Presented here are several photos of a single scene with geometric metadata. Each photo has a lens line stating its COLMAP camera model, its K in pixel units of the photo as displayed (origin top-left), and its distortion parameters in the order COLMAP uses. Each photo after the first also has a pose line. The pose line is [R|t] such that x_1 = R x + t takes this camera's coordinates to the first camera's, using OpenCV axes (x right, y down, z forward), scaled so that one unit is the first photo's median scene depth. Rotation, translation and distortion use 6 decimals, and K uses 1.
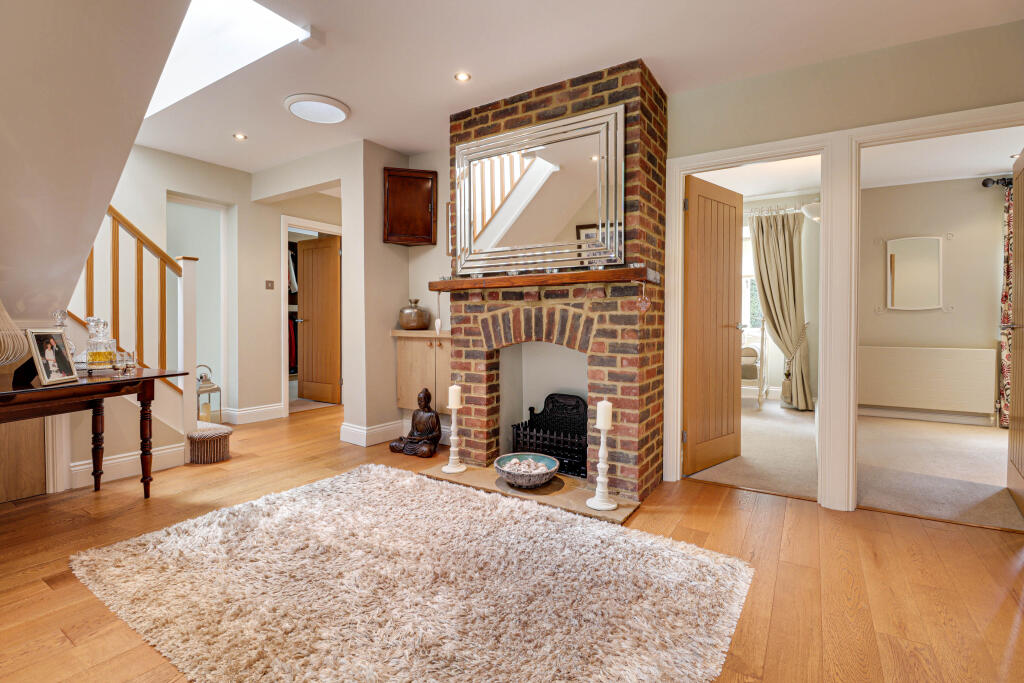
lens RADIAL K [[489.6, 0, 513.7], [0, 489.6, 333.2], [0, 0, 1]] dist [-0.022457, -0.000145]
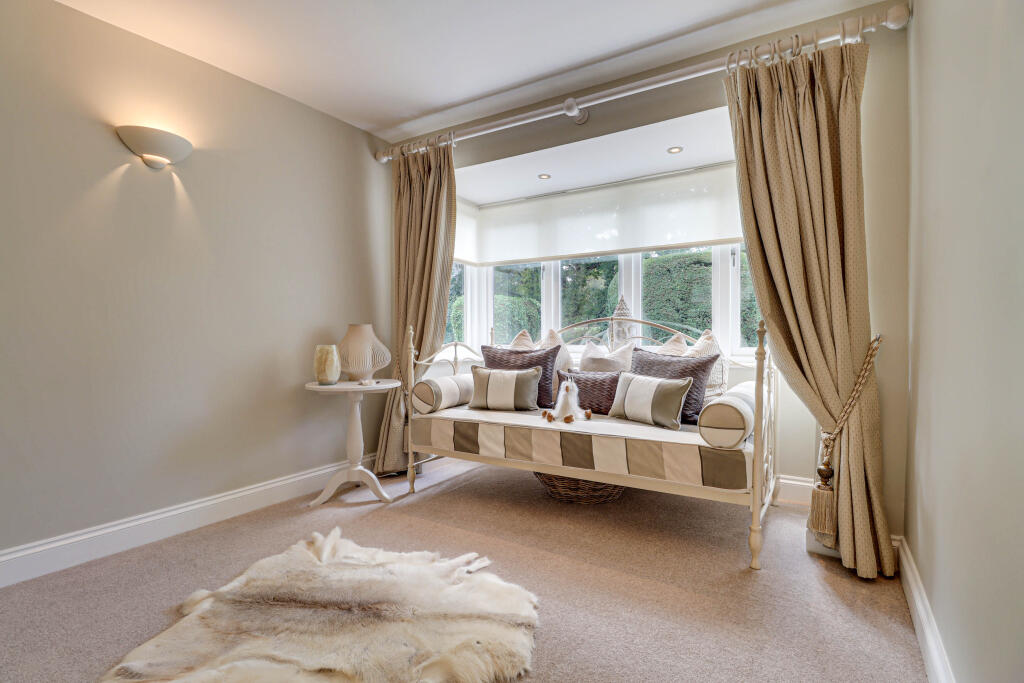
lens RADIAL K [[489.6, 0, 510.0], [0, 489.6, 342.6], [0, 0, 1]] dist [-0.022457, -0.000145]
pose [[0.999824, -0.001646, -0.018696, 0.322539], [0.001516, 0.999975, -0.006948, -0.015667], [0.018707, 0.006919, 0.999801, 0.614969]]
